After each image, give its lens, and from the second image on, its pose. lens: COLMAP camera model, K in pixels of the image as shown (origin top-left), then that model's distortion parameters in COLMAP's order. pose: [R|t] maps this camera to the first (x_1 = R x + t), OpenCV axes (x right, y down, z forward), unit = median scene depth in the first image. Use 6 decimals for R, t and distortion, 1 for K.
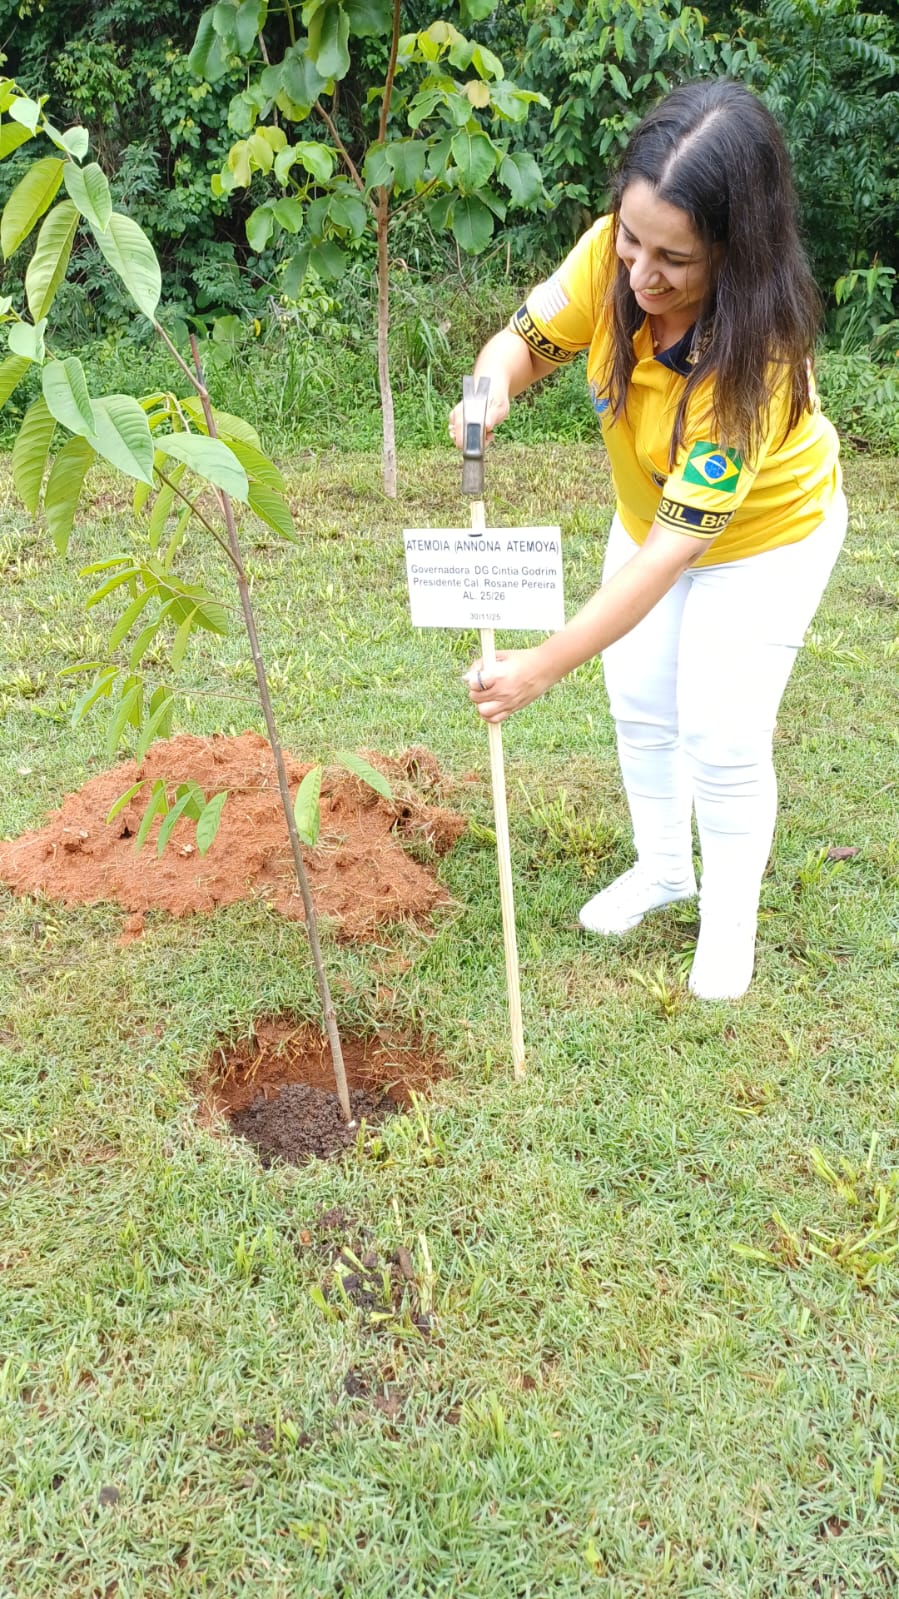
lens RADIAL K [[1172.5, 0, 452.0], [0, 1172.5, 756.9], [0, 0, 1]] dist [0.067545, -0.070476]
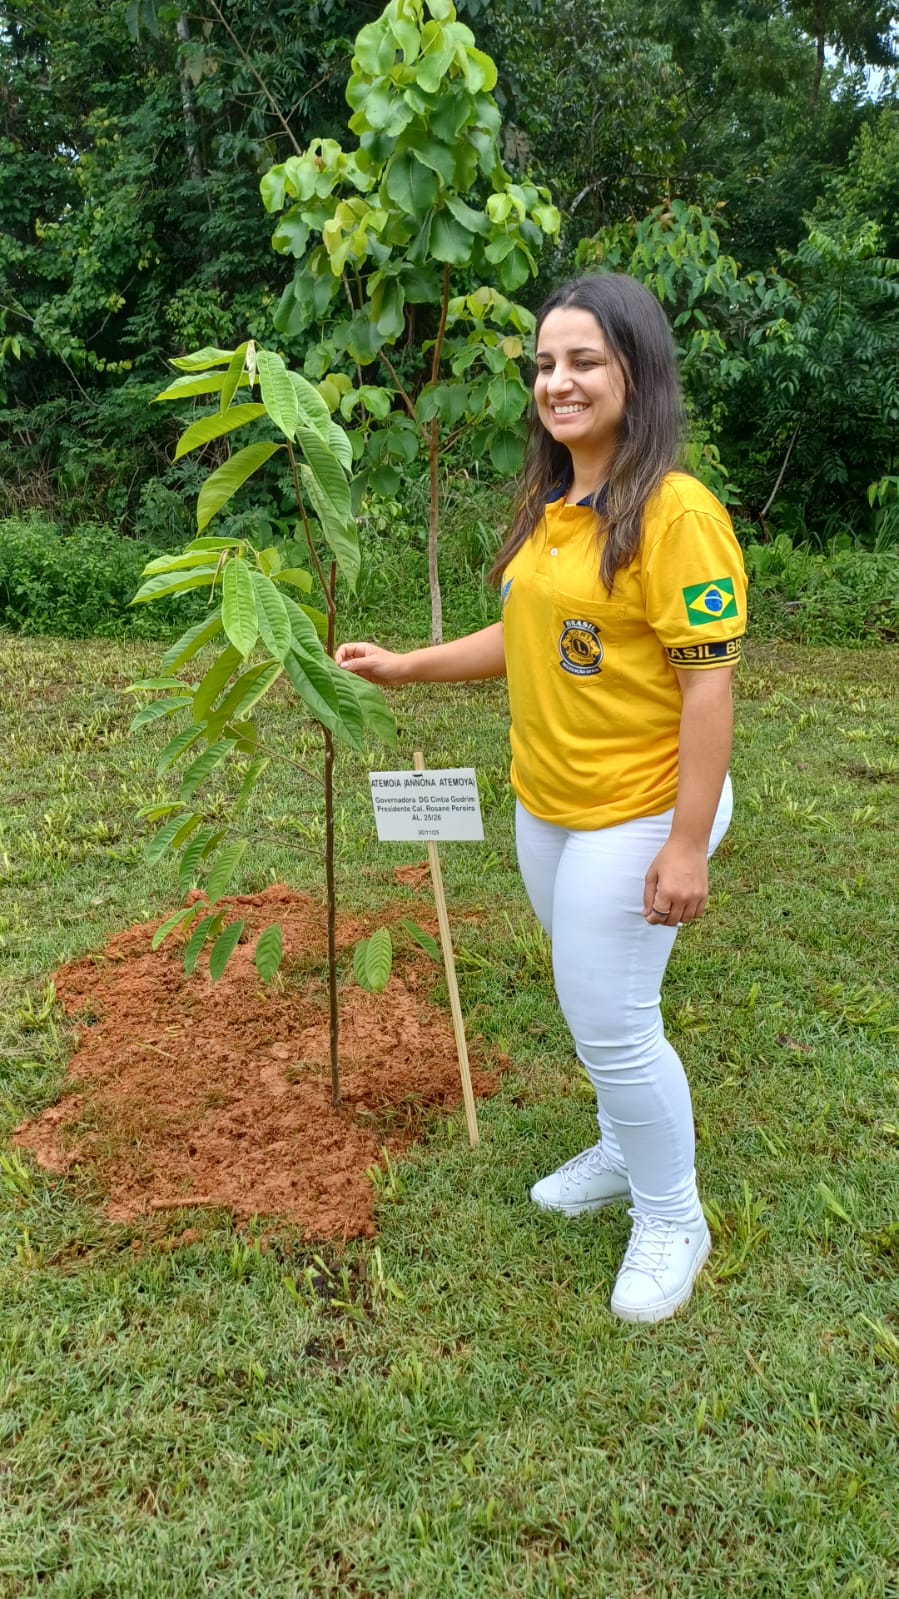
lens RADIAL K [[1169.0, 0, 450.6], [0, 1169.0, 765.9], [0, 0, 1]] dist [0.094760, -0.142042]
pose [[0.997874, 0.012118, -0.064029, 0.071351], [-0.021146, 0.989603, -0.142261, 0.039096], [0.061640, 0.143312, 0.987756, -0.179701]]
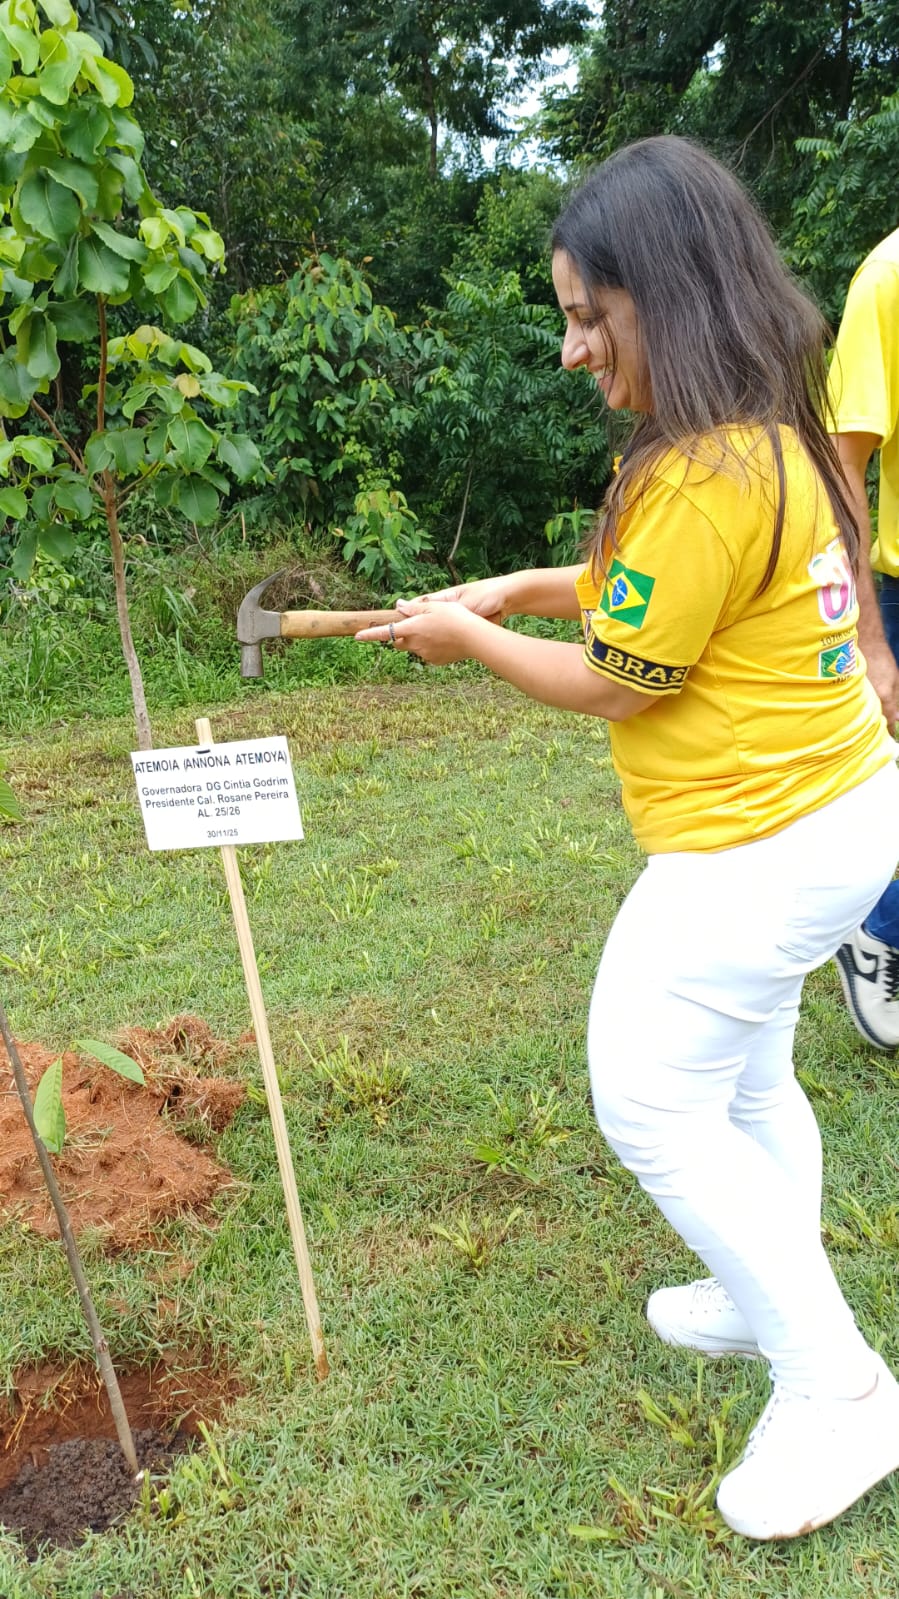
lens RADIAL K [[1172.5, 0, 452.0], [0, 1172.5, 756.9], [0, 0, 1]] dist [0.067545, -0.070476]
pose [[0.975177, -0.115032, 0.189204, 0.023630], [0.150333, 0.971304, -0.184305, -0.003035], [-0.162573, 0.208173, 0.964486, 0.010027]]
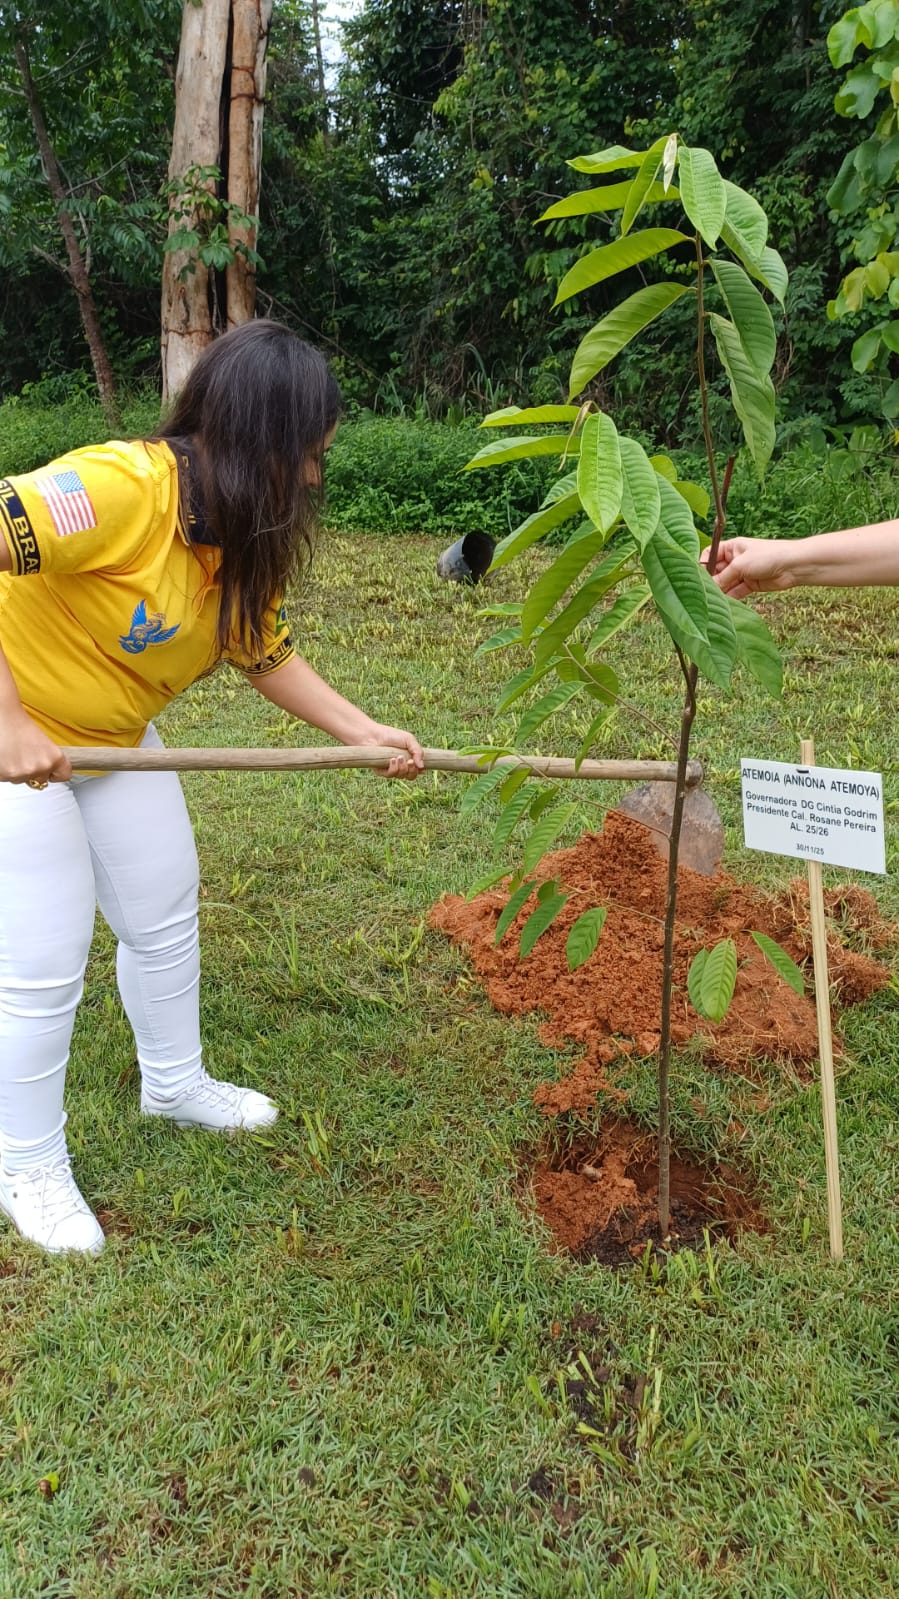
lens RADIAL K [[1172.5, 0, 452.0], [0, 1172.5, 756.9], [0, 0, 1]] dist [0.067545, -0.070476]
pose [[0.864093, 0.143863, -0.482334, 0.128550], [-0.181675, 0.982827, -0.032324, -0.020622], [0.469401, 0.115559, 0.875391, -0.005548]]
